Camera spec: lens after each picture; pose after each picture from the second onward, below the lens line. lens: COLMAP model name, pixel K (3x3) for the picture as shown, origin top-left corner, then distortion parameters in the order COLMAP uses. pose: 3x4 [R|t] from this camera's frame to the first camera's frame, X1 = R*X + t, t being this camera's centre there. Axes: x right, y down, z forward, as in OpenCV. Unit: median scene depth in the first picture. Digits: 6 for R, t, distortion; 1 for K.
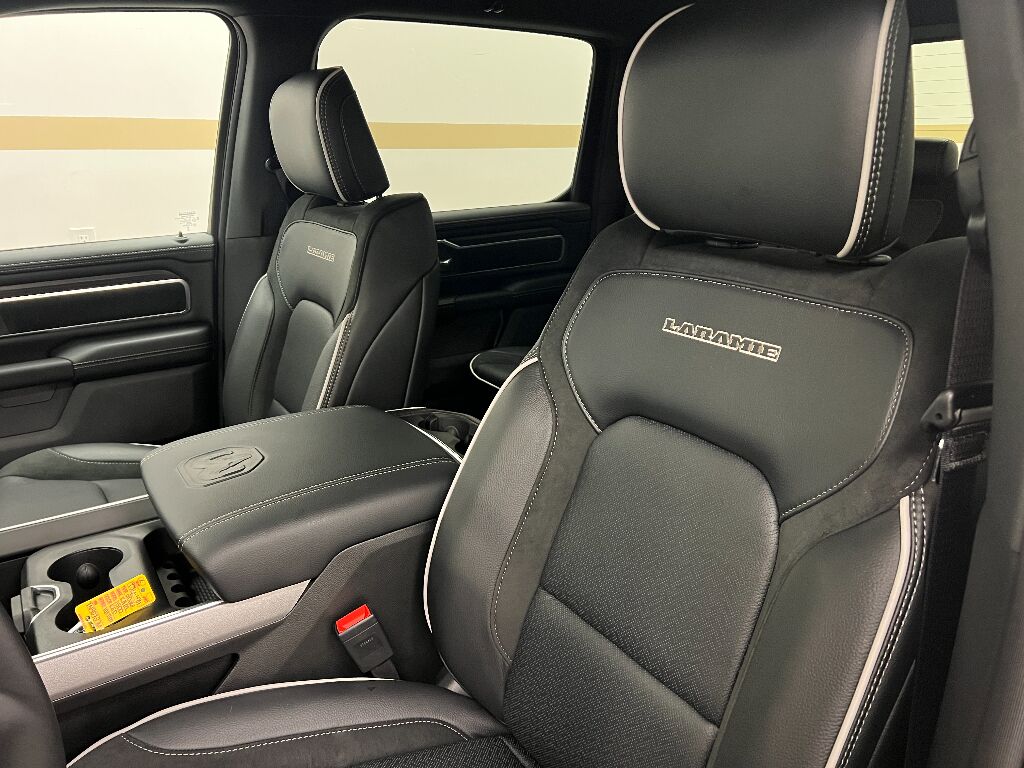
lens RADIAL K [[773.1, 0, 510.4], [0, 773.1, 395.7], [0, 0, 1]] dist [0.058355, -0.075439]
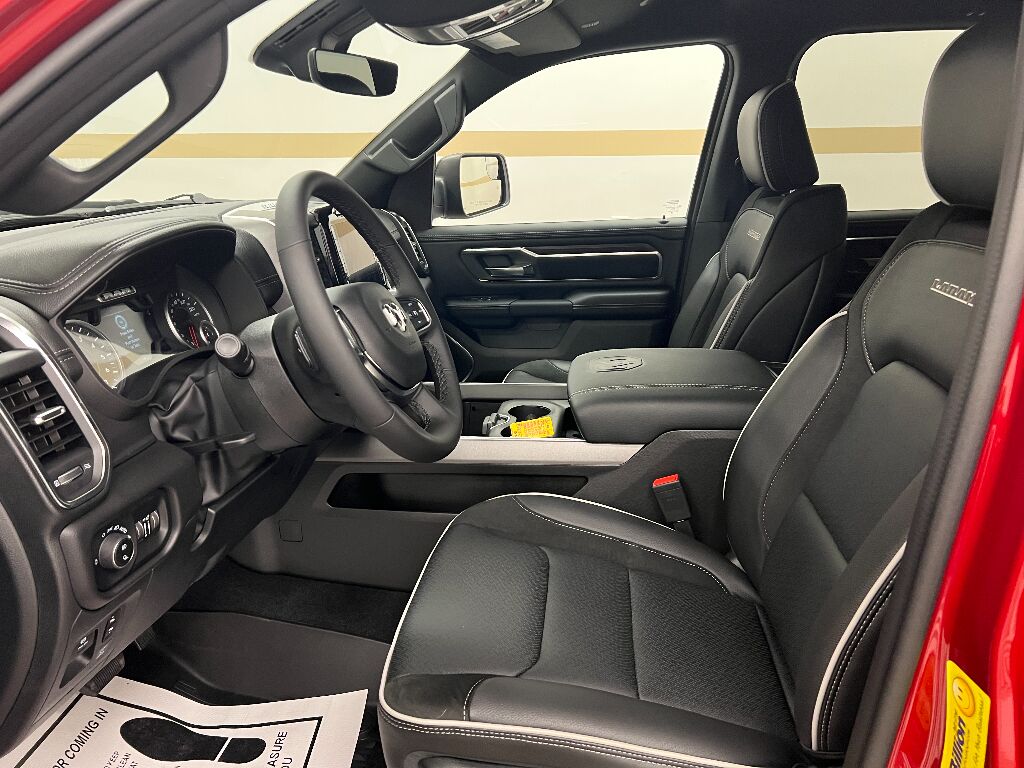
lens RADIAL K [[773.1, 0, 510.4], [0, 773.1, 395.7], [0, 0, 1]] dist [0.058355, -0.075439]
pose [[0.774565, 0.187488, -0.604067, 0.265702], [-0.196191, 0.979168, 0.052344, 0.081765], [0.601297, 0.077968, 0.795212, -0.191419]]
